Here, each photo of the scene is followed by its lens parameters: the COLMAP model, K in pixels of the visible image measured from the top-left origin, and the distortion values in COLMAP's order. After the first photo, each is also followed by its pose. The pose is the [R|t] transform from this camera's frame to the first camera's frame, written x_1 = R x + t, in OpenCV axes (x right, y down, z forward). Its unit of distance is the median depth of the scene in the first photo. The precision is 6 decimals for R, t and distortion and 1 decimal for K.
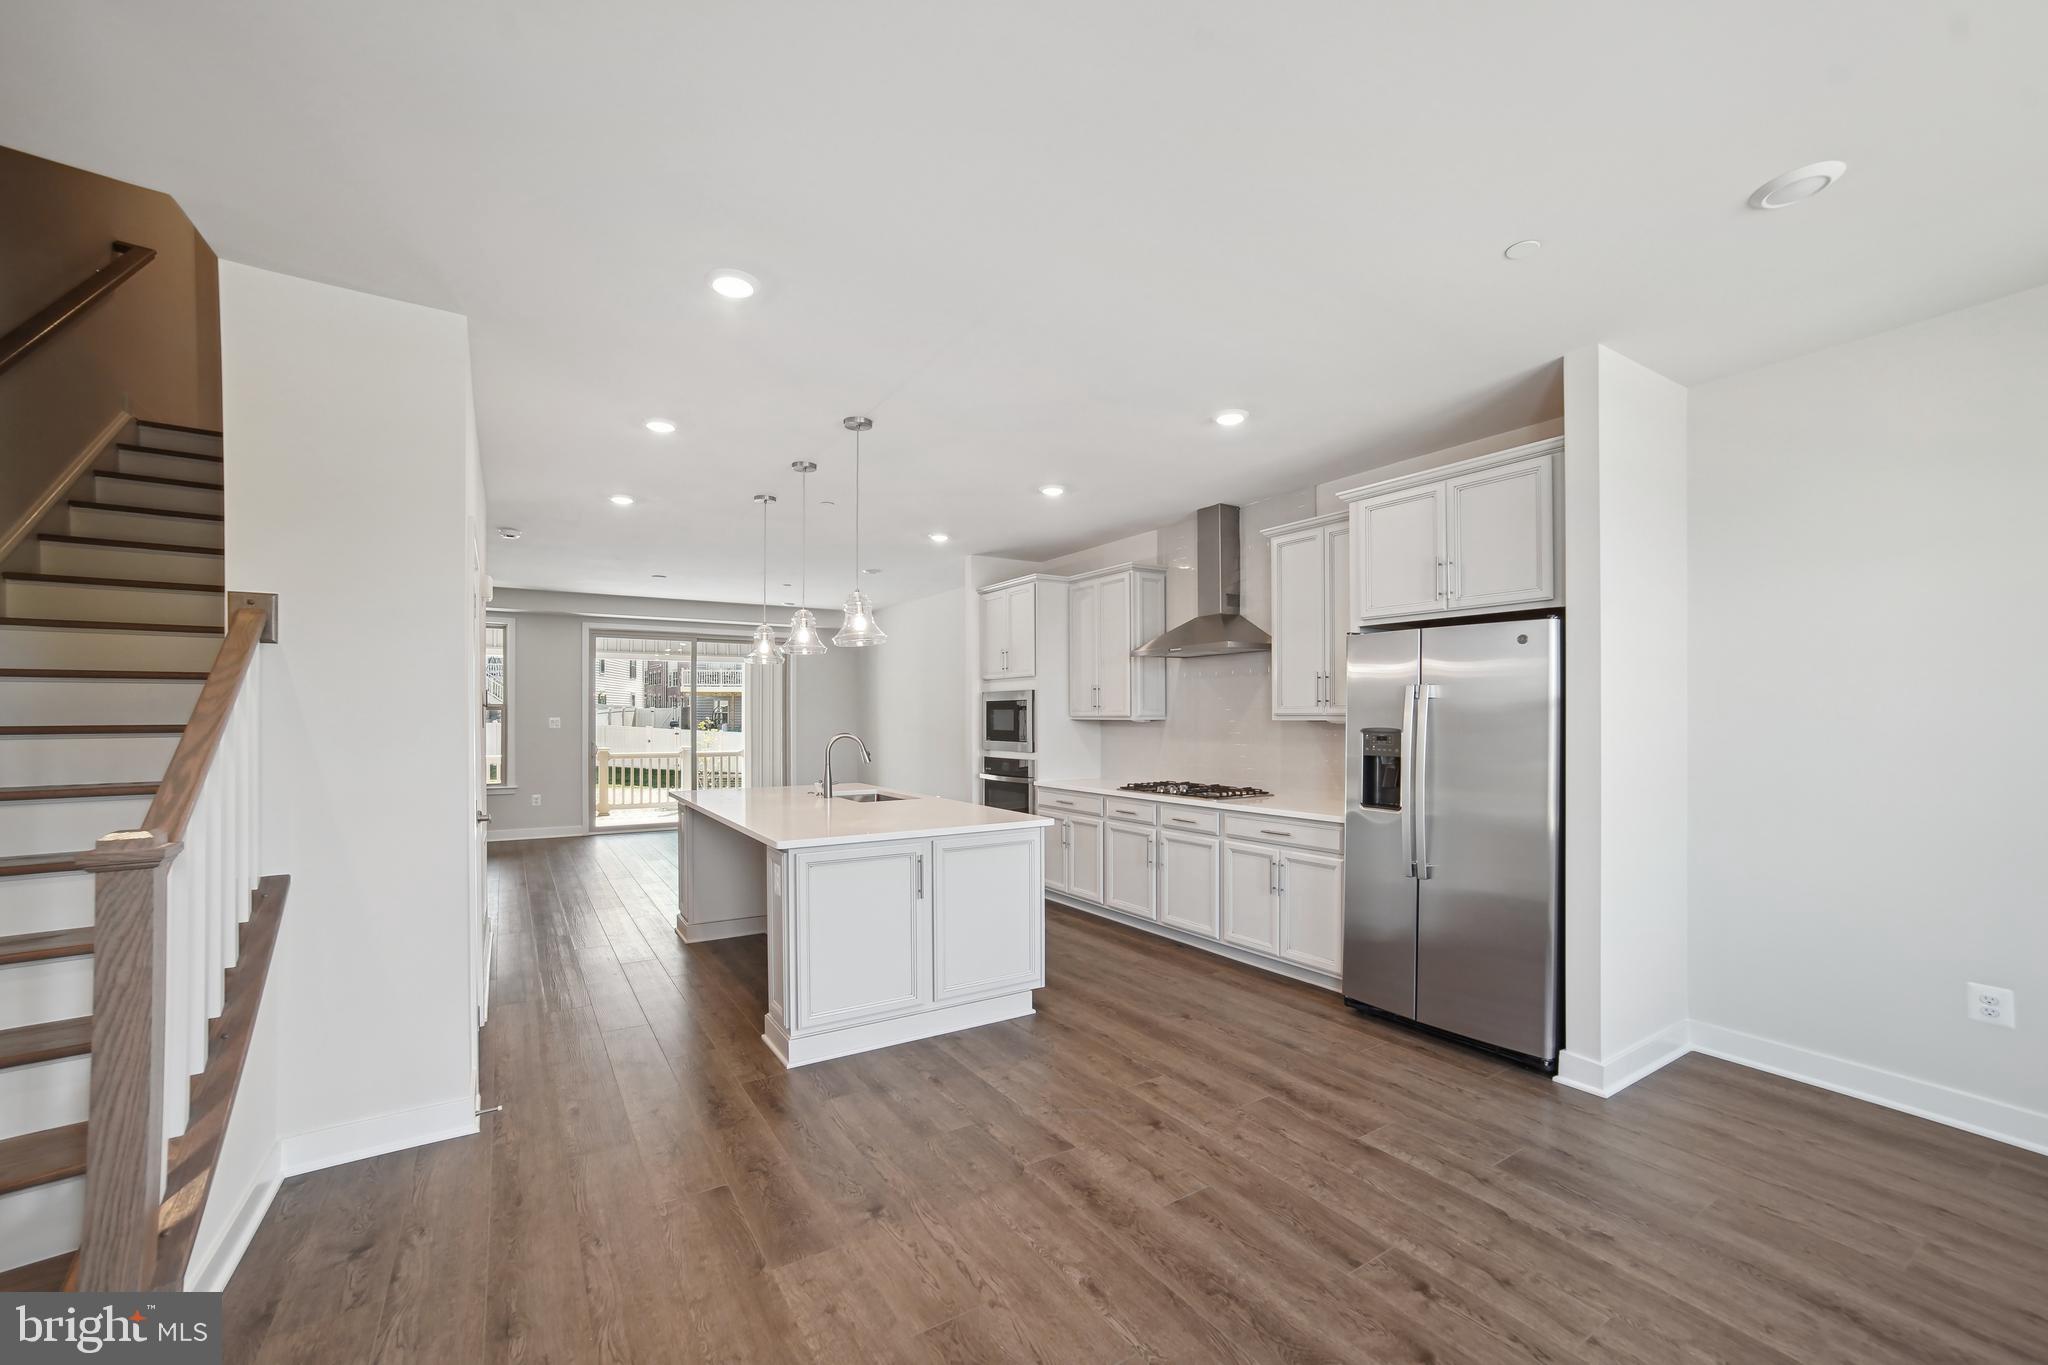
lens RADIAL K [[843.3, 0, 1024.7], [0, 843.3, 720.7], [0, 0, 1]] dist [-0.001532, 0.000003]
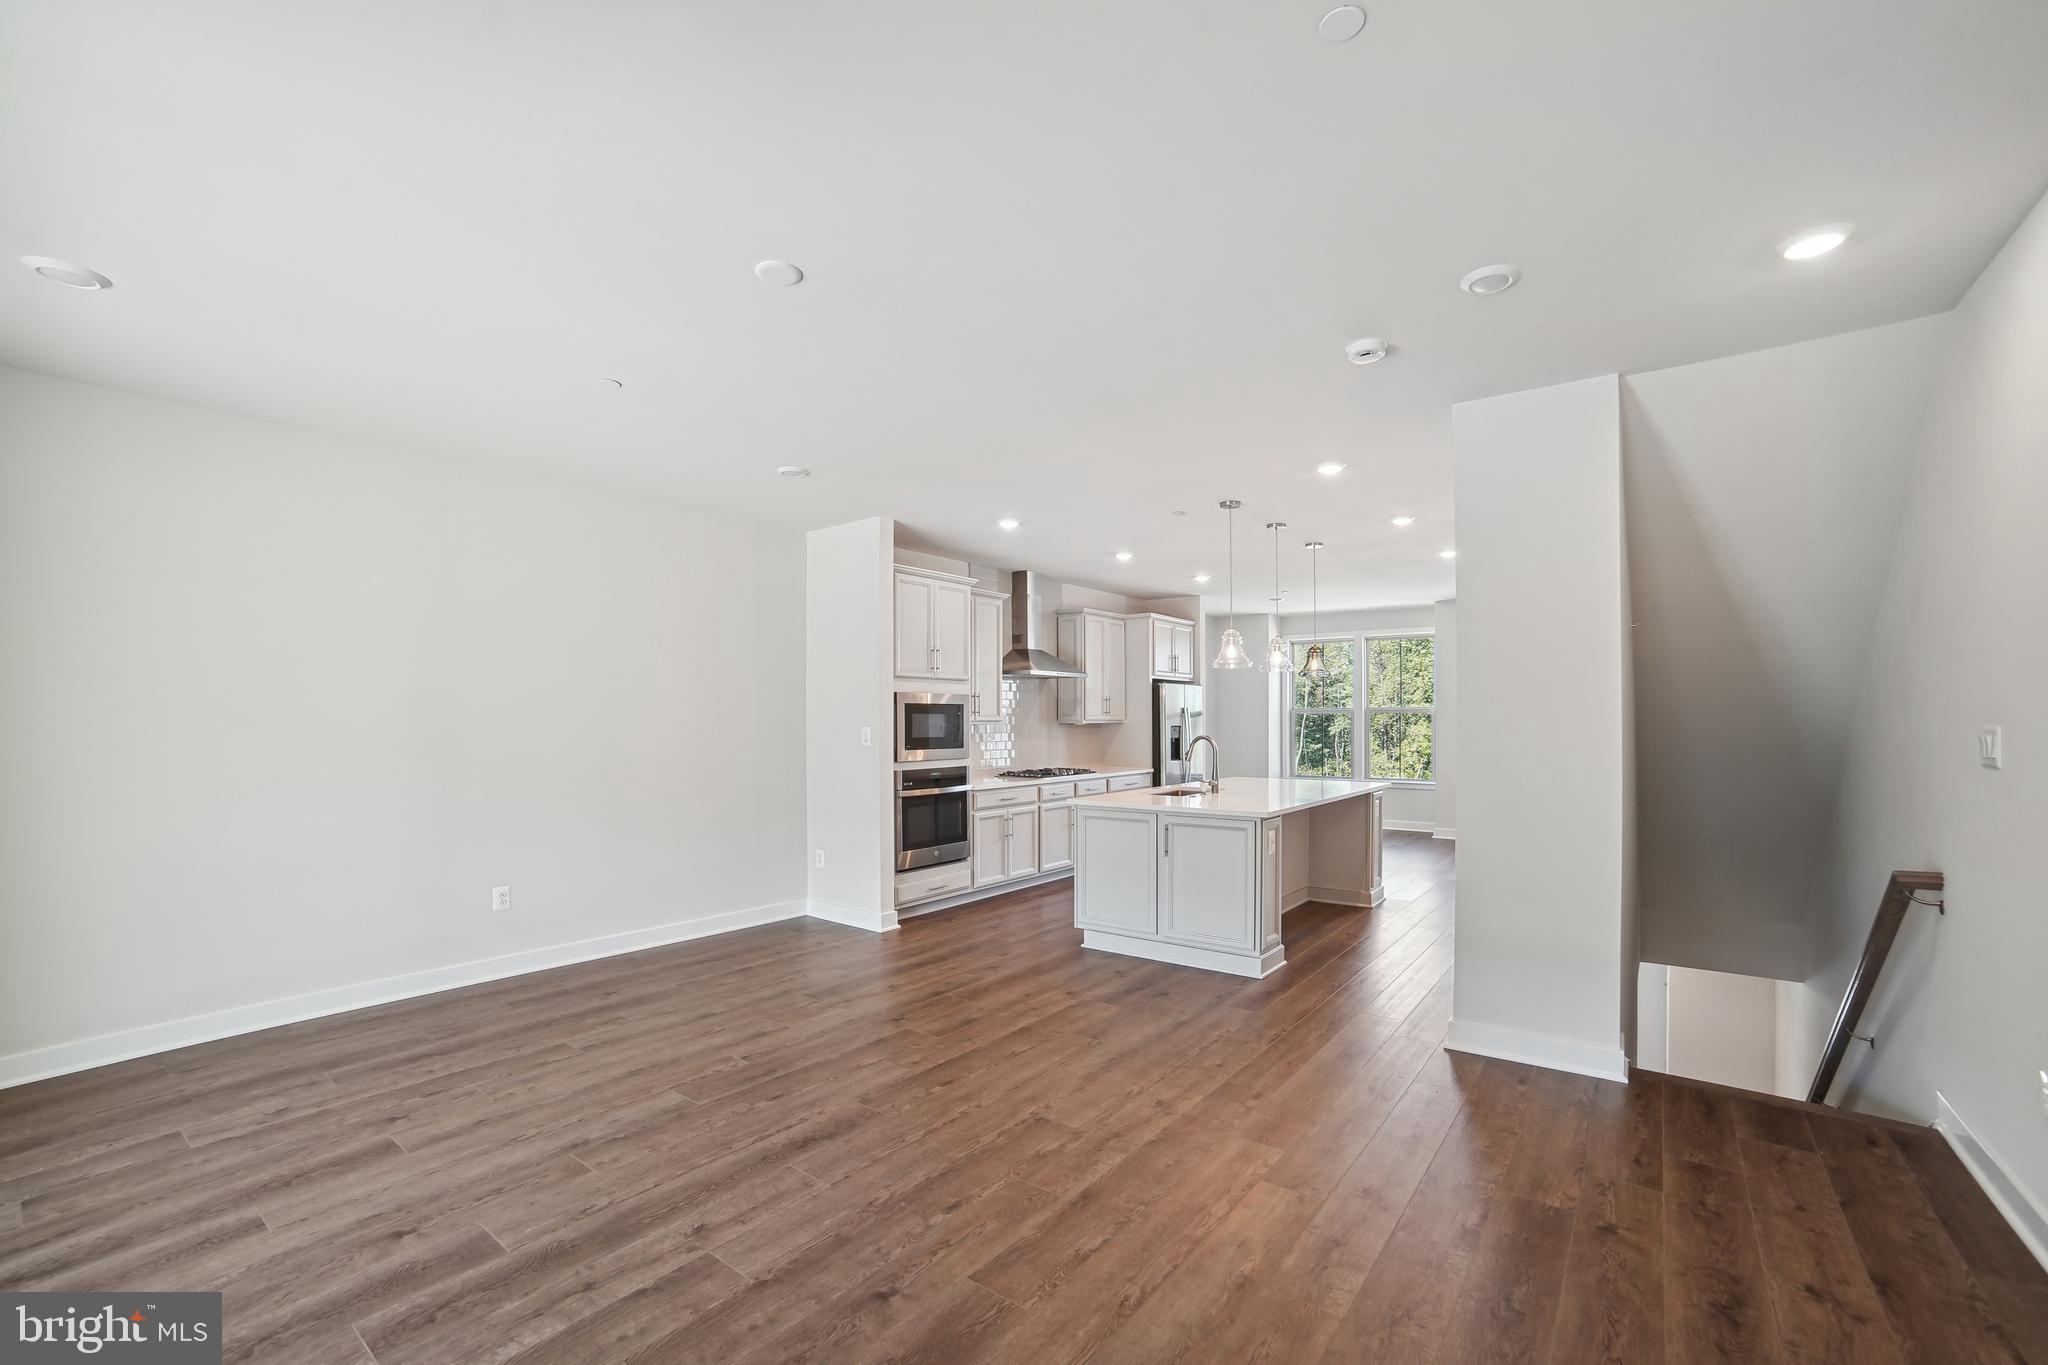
lens RADIAL K [[843.3, 0, 1024.7], [0, 843.3, 720.7], [0, 0, 1]] dist [-0.001532, 0.000003]
pose [[-0.383798, 0.001283, 0.923416, -1.133012], [0.002321, 0.999997, -0.000425, -0.005999], [-0.923414, 0.001980, -0.383799, 1.599762]]
